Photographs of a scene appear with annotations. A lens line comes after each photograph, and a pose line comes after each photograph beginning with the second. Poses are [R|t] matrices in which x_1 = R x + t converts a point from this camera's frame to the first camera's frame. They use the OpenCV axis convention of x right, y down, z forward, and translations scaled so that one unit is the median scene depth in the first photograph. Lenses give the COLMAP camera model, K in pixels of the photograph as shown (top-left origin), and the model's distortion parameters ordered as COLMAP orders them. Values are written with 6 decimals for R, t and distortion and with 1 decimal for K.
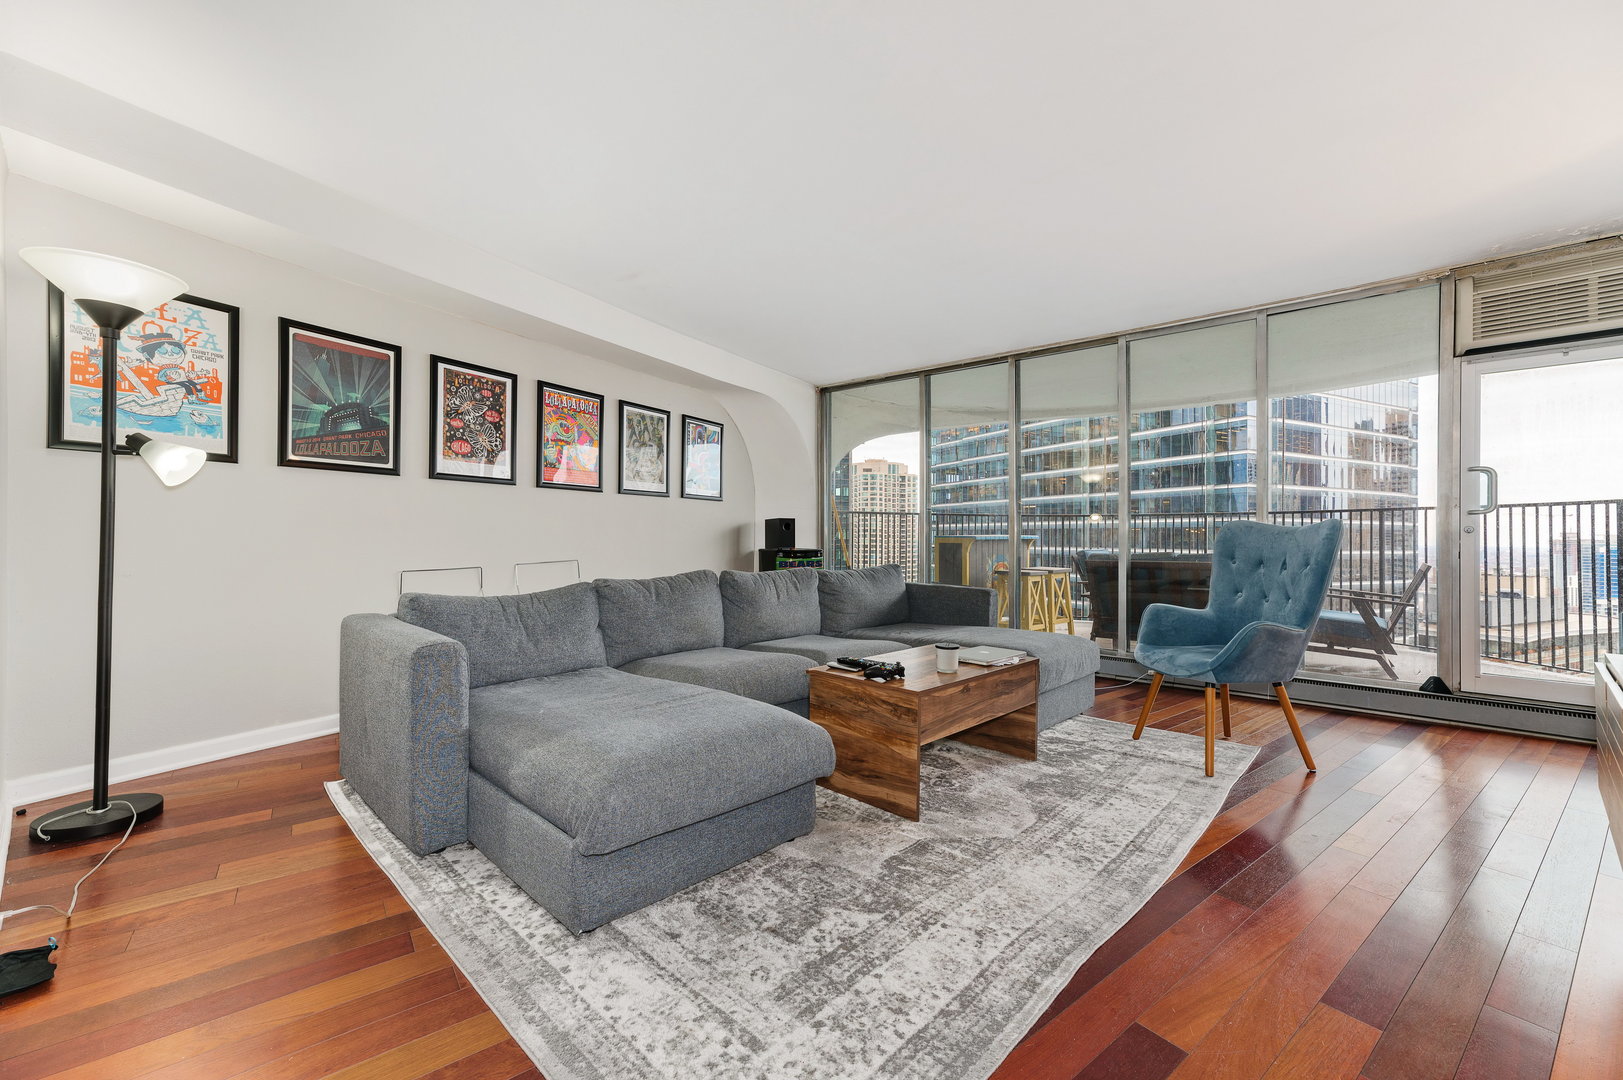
lens RADIAL K [[662.9, 0, 815.2], [0, 662.9, 528.5], [0, 0, 1]] dist [0.001226, 0.001018]
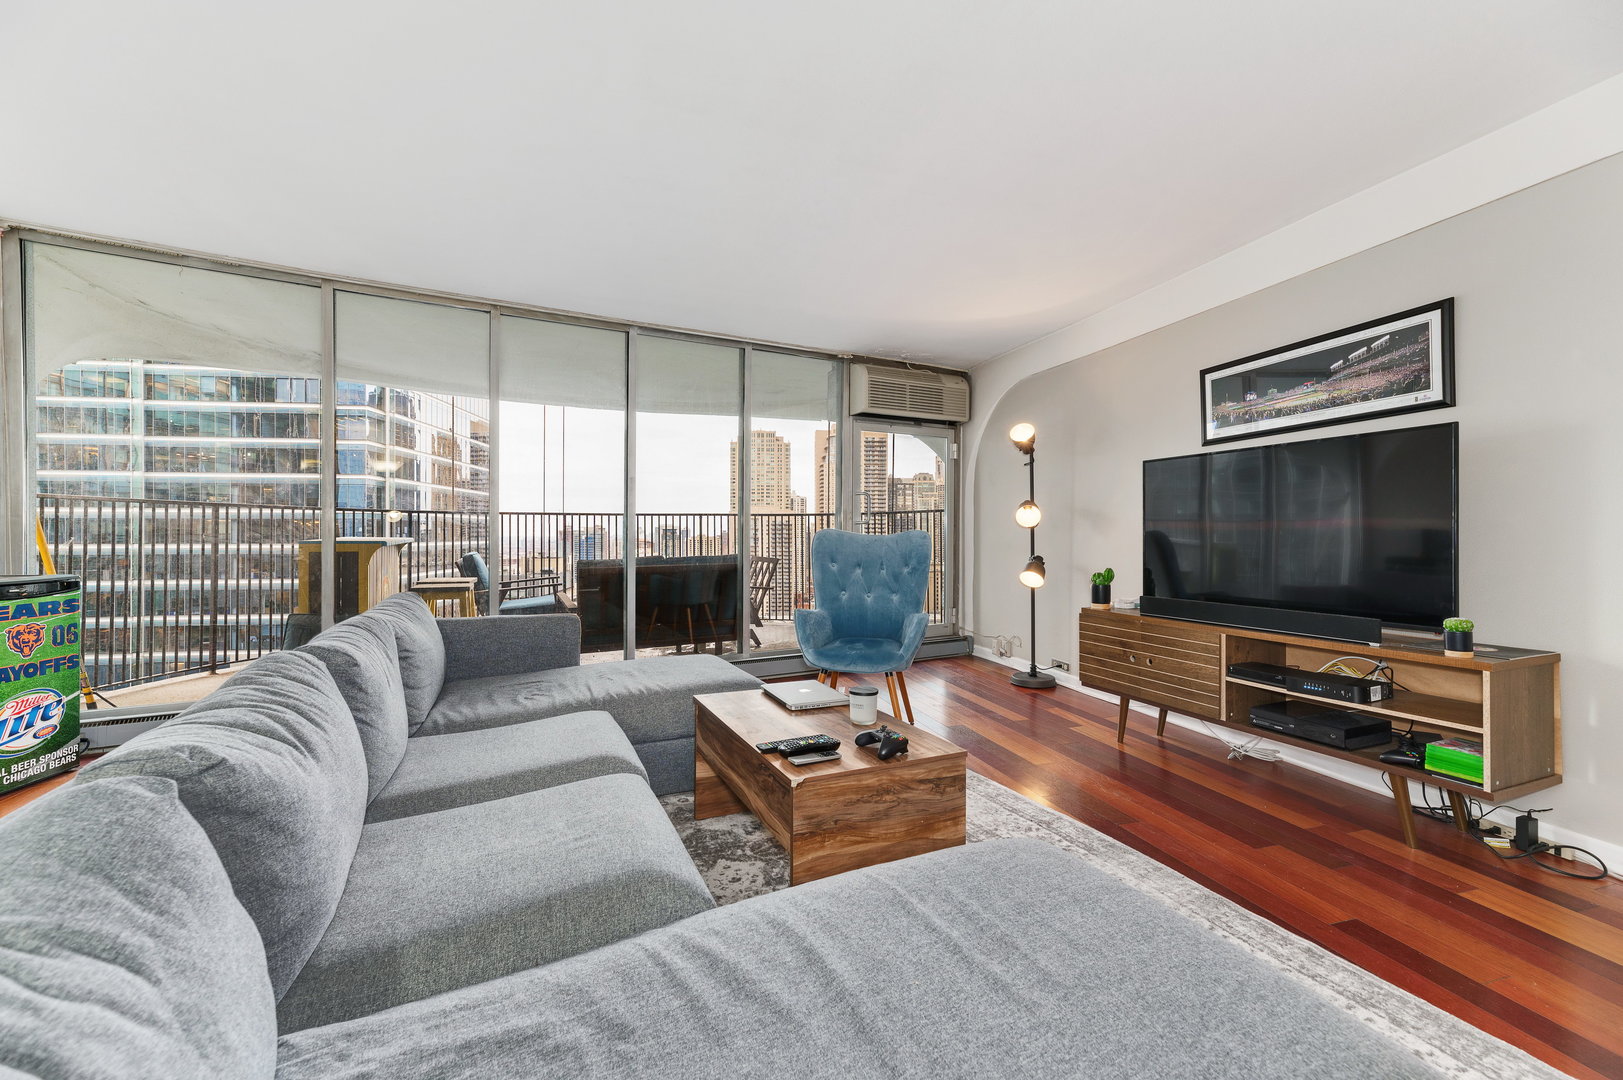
lens RADIAL K [[662.9, 0, 815.2], [0, 662.9, 528.3], [0, 0, 1]] dist [0.001226, 0.001018]
pose [[0.347213, -0.001298, 0.937785, -0.445488], [-0.010344, 0.999933, 0.005214, -0.018623], [-0.937729, -0.011510, 0.347176, 0.597418]]
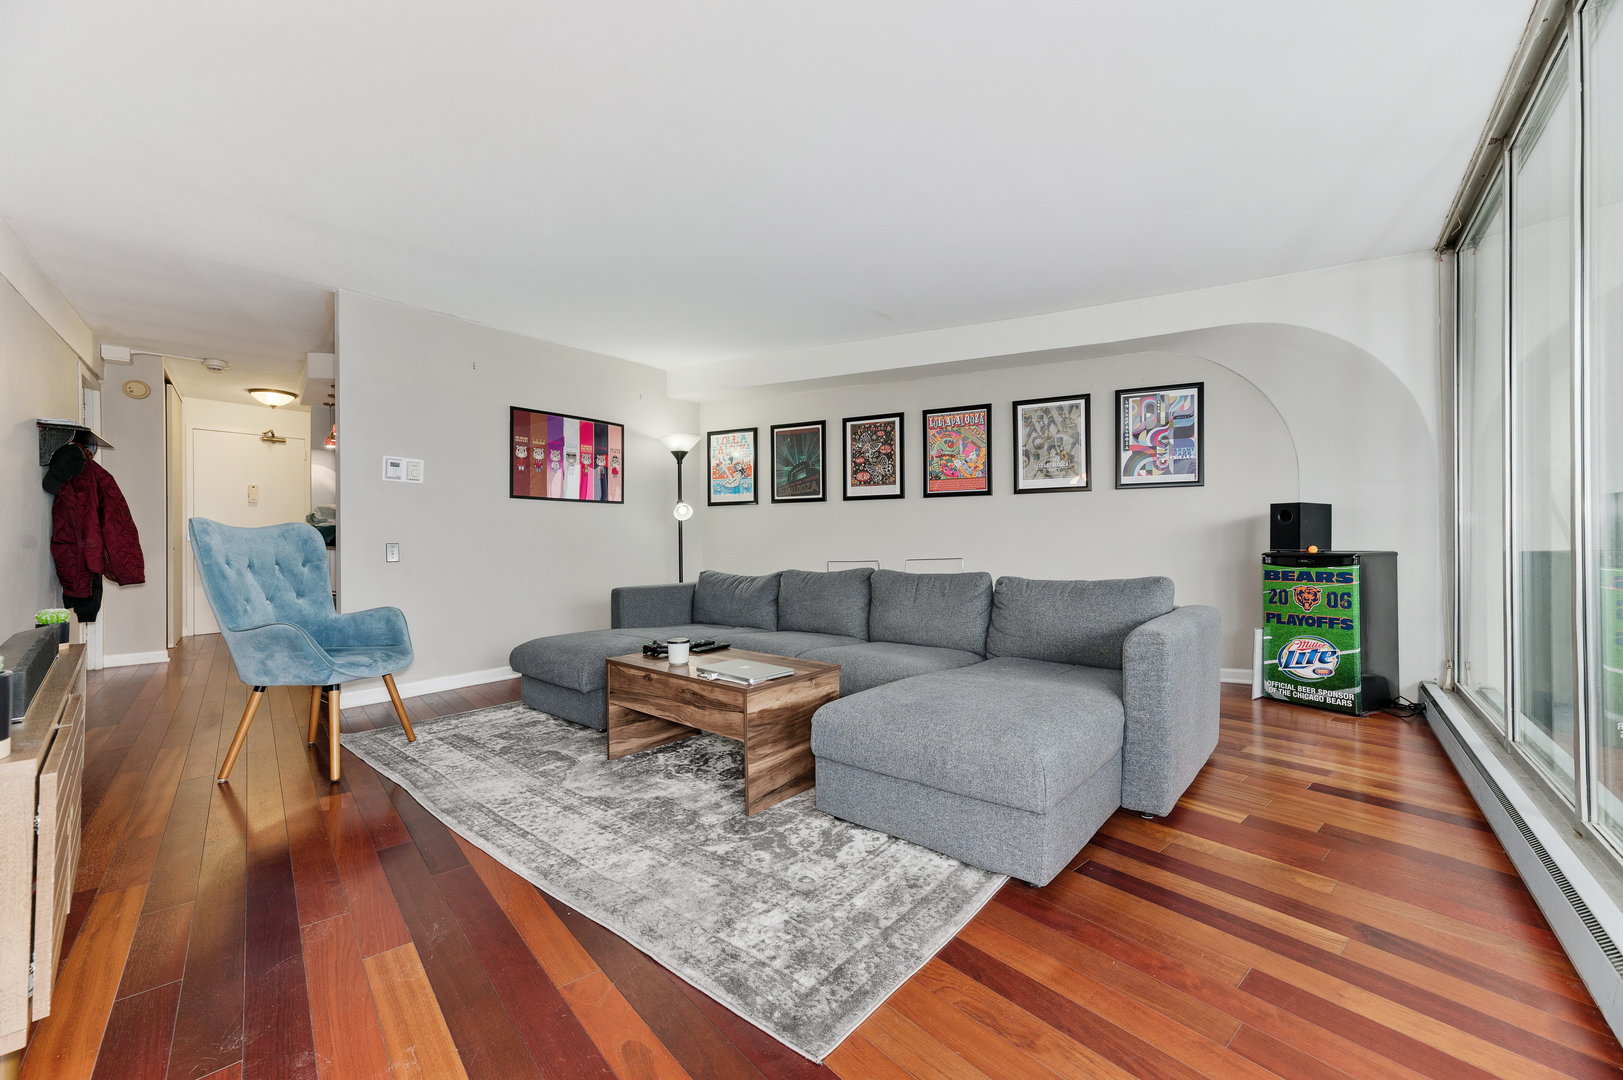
lens RADIAL K [[662.9, 0, 801.1], [0, 662.9, 536.2], [0, 0, 1]] dist [0.001226, 0.001018]
pose [[0.031821, -0.012448, -0.999416, 0.969357], [0.021999, 0.999689, -0.011751, 0.021612], [0.999251, -0.021612, 0.032085, 0.893018]]
